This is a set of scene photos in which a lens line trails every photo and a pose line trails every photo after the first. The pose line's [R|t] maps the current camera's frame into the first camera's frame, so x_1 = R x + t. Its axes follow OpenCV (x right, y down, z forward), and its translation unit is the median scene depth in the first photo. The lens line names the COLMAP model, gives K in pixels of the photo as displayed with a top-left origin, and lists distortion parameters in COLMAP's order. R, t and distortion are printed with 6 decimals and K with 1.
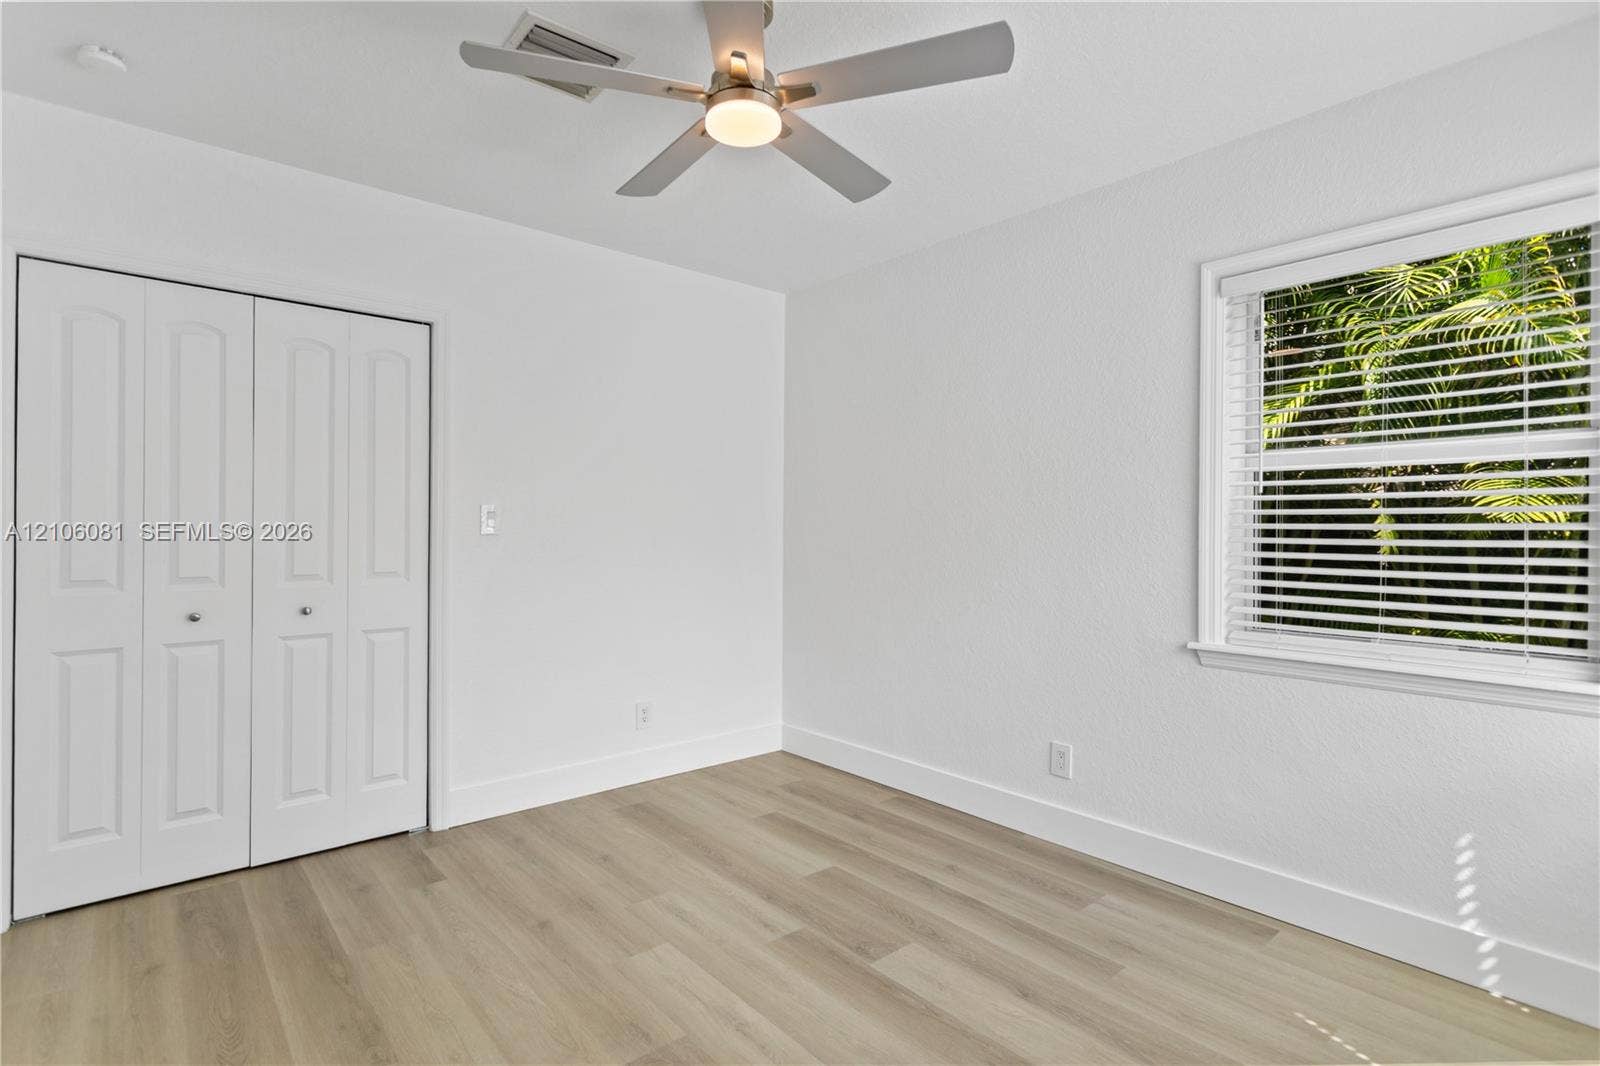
lens RADIAL K [[770.2, 0, 795.6], [0, 770.2, 530.1], [0, 0, 1]] dist [0.005014, -0.000033]
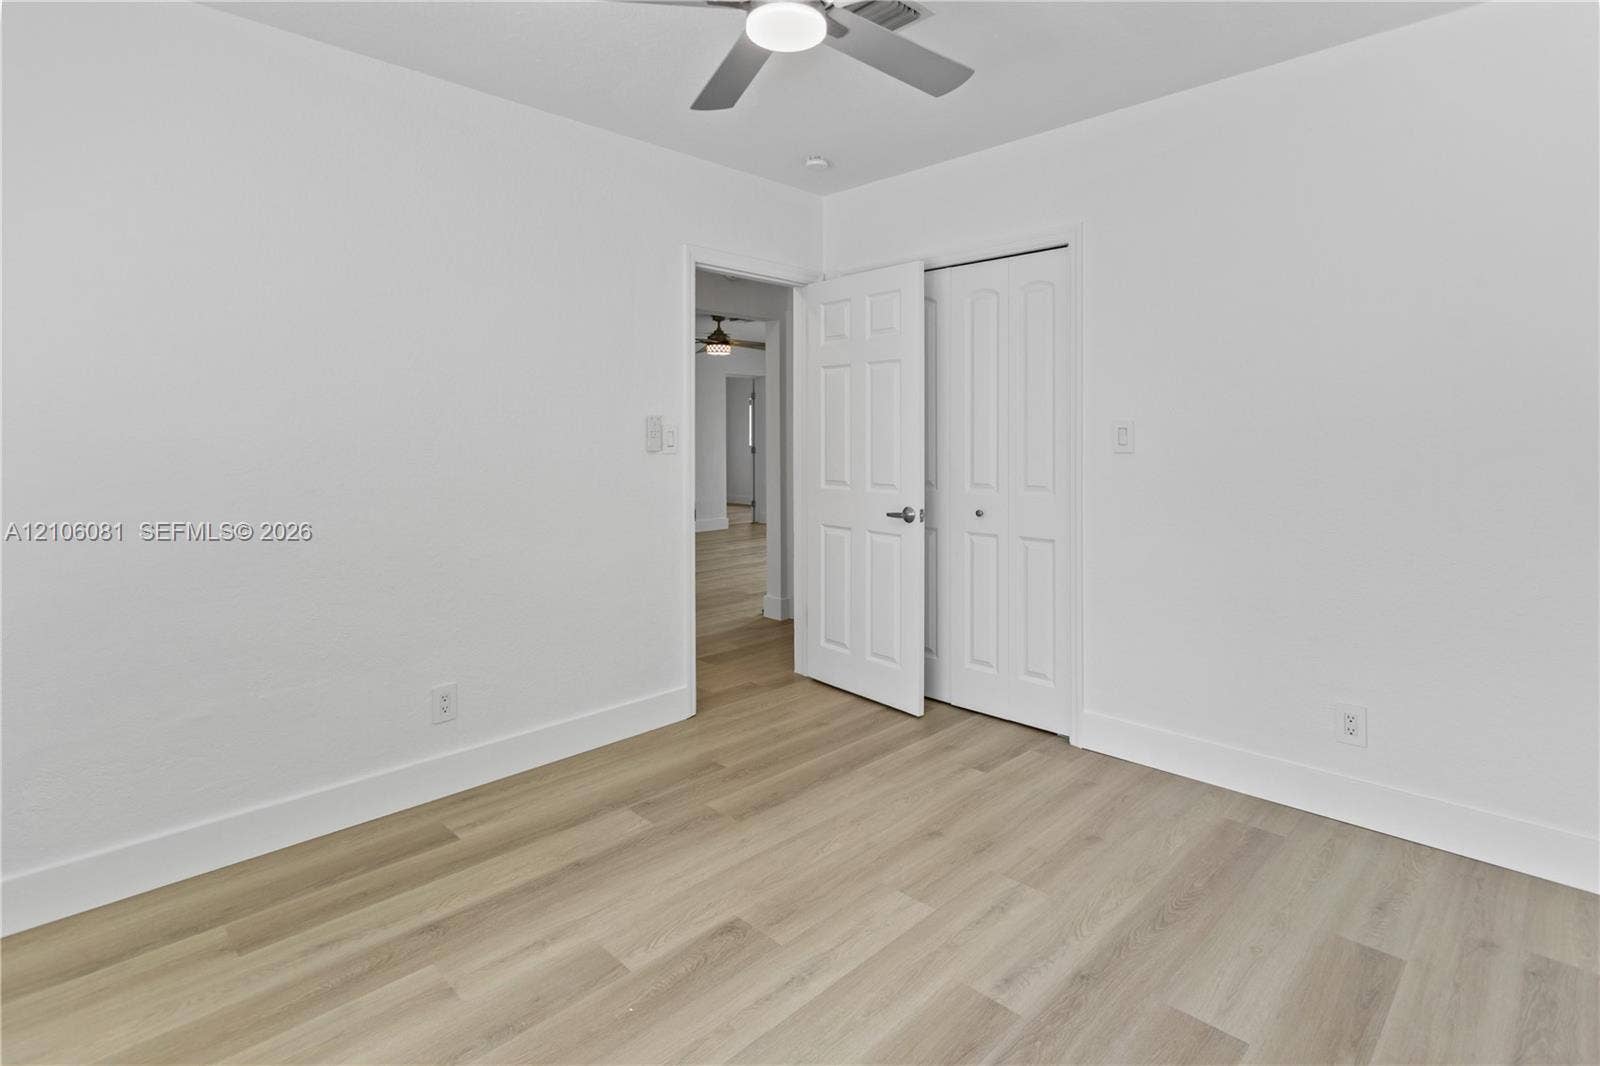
lens RADIAL K [[789.3, 0, 800.0], [0, 789.3, 533.0], [0, 0, 1]] dist [0.004449, 0.000769]
pose [[0.090987, 0.112528, -0.989474, 0.635117], [0.001548, 0.993578, 0.113137, -0.005474], [0.995851, -0.011826, 0.090229, 0.714386]]
